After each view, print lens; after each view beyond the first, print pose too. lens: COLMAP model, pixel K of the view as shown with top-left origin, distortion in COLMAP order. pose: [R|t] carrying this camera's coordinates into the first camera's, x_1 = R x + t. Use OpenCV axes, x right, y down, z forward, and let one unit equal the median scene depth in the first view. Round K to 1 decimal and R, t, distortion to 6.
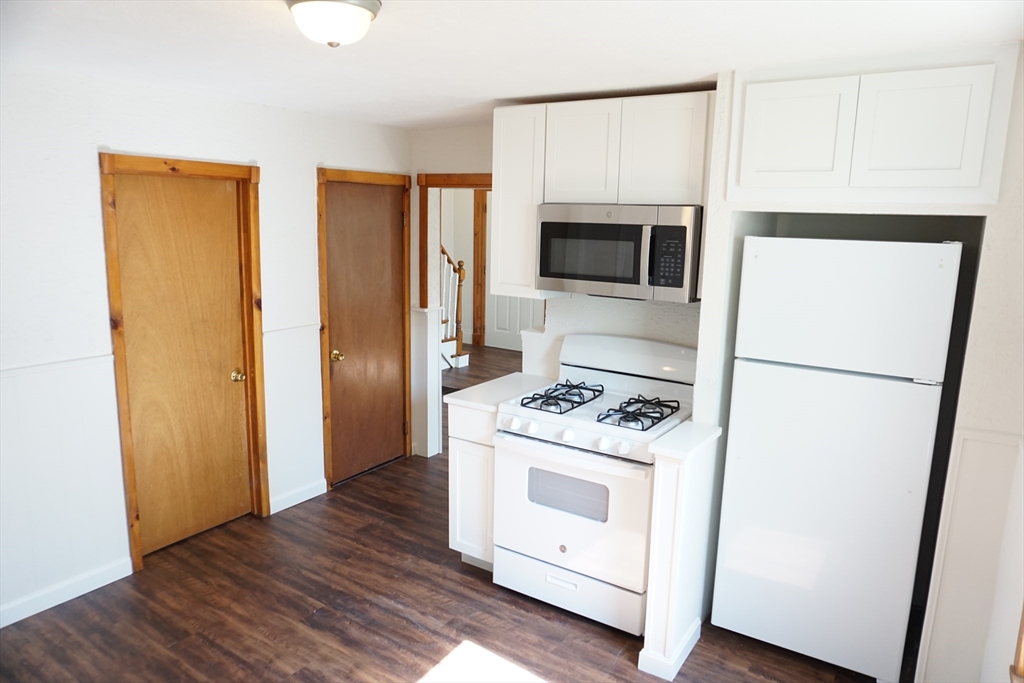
lens RADIAL K [[684.5, 0, 509.4], [0, 684.5, 340.7], [0, 0, 1]] dist [-0.055645, 0.038075]
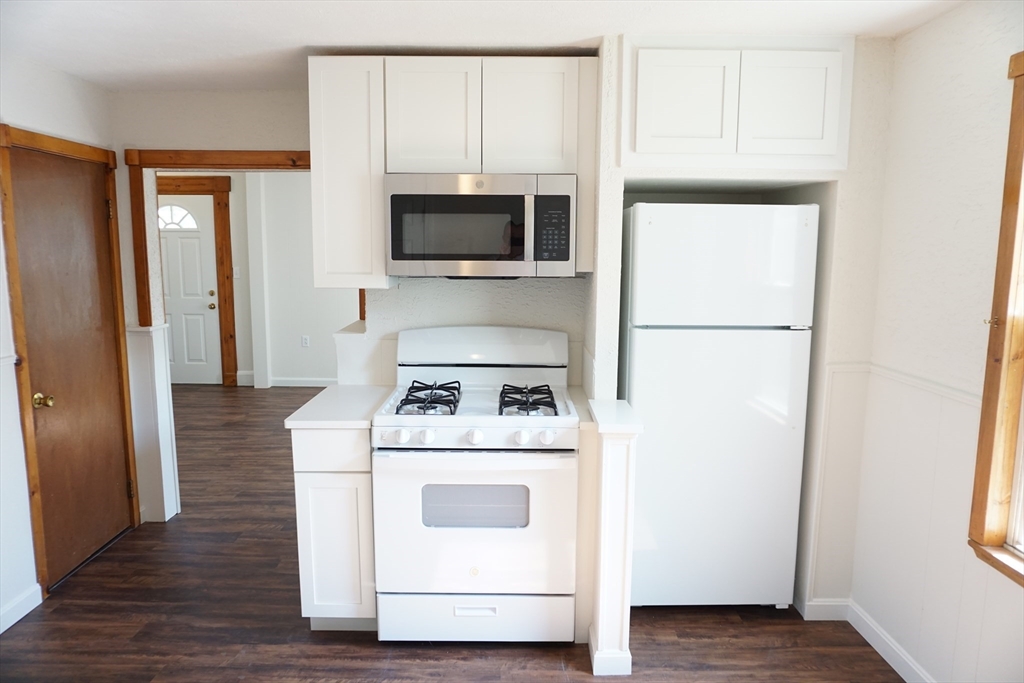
lens RADIAL K [[684.5, 0, 513.2], [0, 684.5, 340.3], [0, 0, 1]] dist [-0.055645, 0.038075]
pose [[0.830094, -0.091843, 0.550007, -0.322905], [0.111977, 0.993706, -0.003066, 0.024933], [-0.546264, 0.064133, 0.835154, 0.241412]]
